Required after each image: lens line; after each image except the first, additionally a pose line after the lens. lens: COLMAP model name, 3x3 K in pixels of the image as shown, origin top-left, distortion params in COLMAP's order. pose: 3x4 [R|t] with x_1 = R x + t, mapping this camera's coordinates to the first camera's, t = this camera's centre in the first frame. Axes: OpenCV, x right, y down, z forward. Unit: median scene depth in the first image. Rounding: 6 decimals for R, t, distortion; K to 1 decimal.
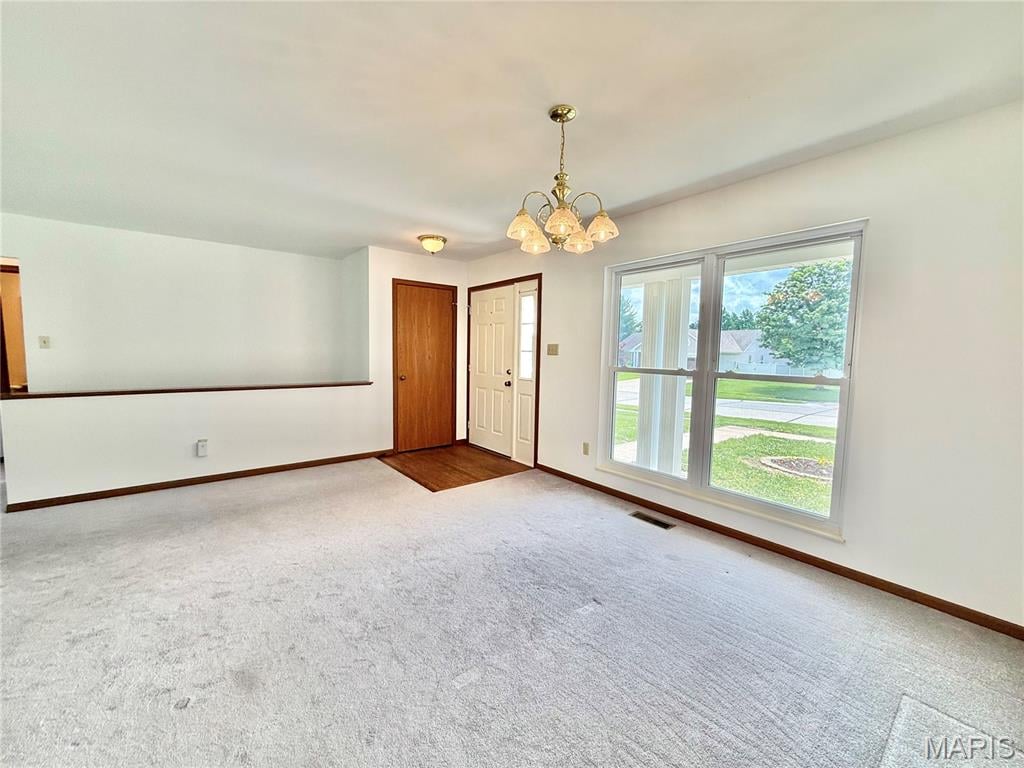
lens RADIAL K [[408.6, 0, 509.1], [0, 408.6, 383.7], [0, 0, 1]] dist [-0.001144, 0.000137]
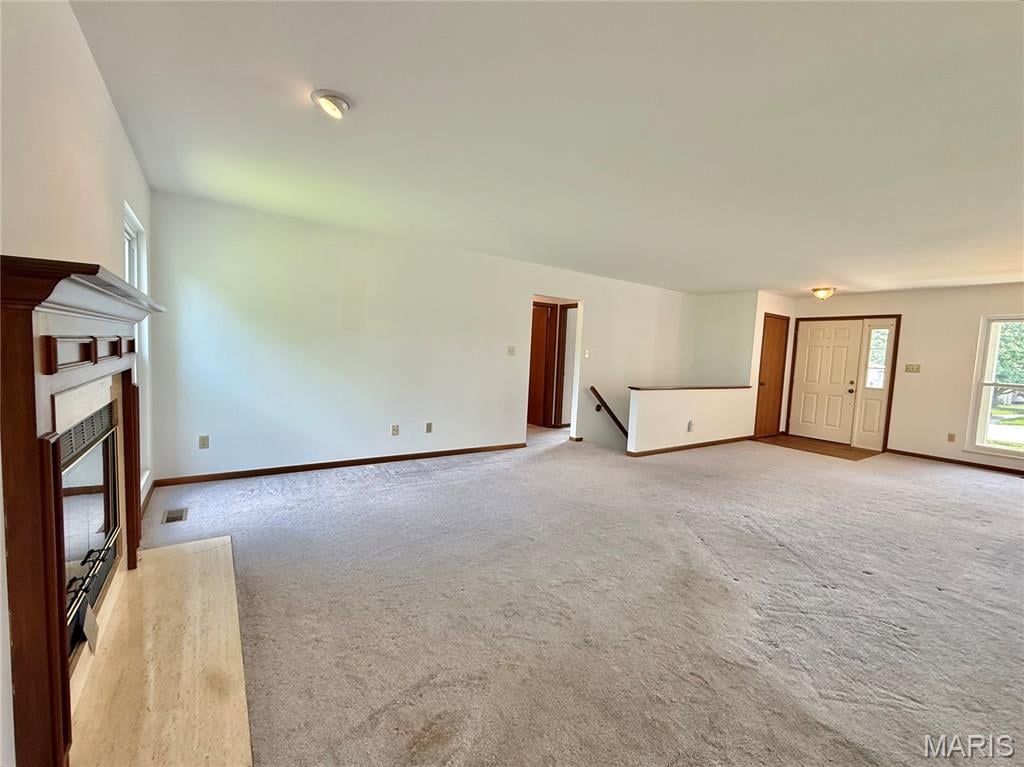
lens RADIAL K [[433.9, 0, 508.6], [0, 433.9, 378.8], [0, 0, 1]] dist [0.000425, 0.000076]
pose [[0.996767, 0.034106, -0.072753, -1.062405], [-0.035438, 0.999226, -0.017093, 0.025592], [0.072114, 0.019616, 0.997203, -0.551360]]
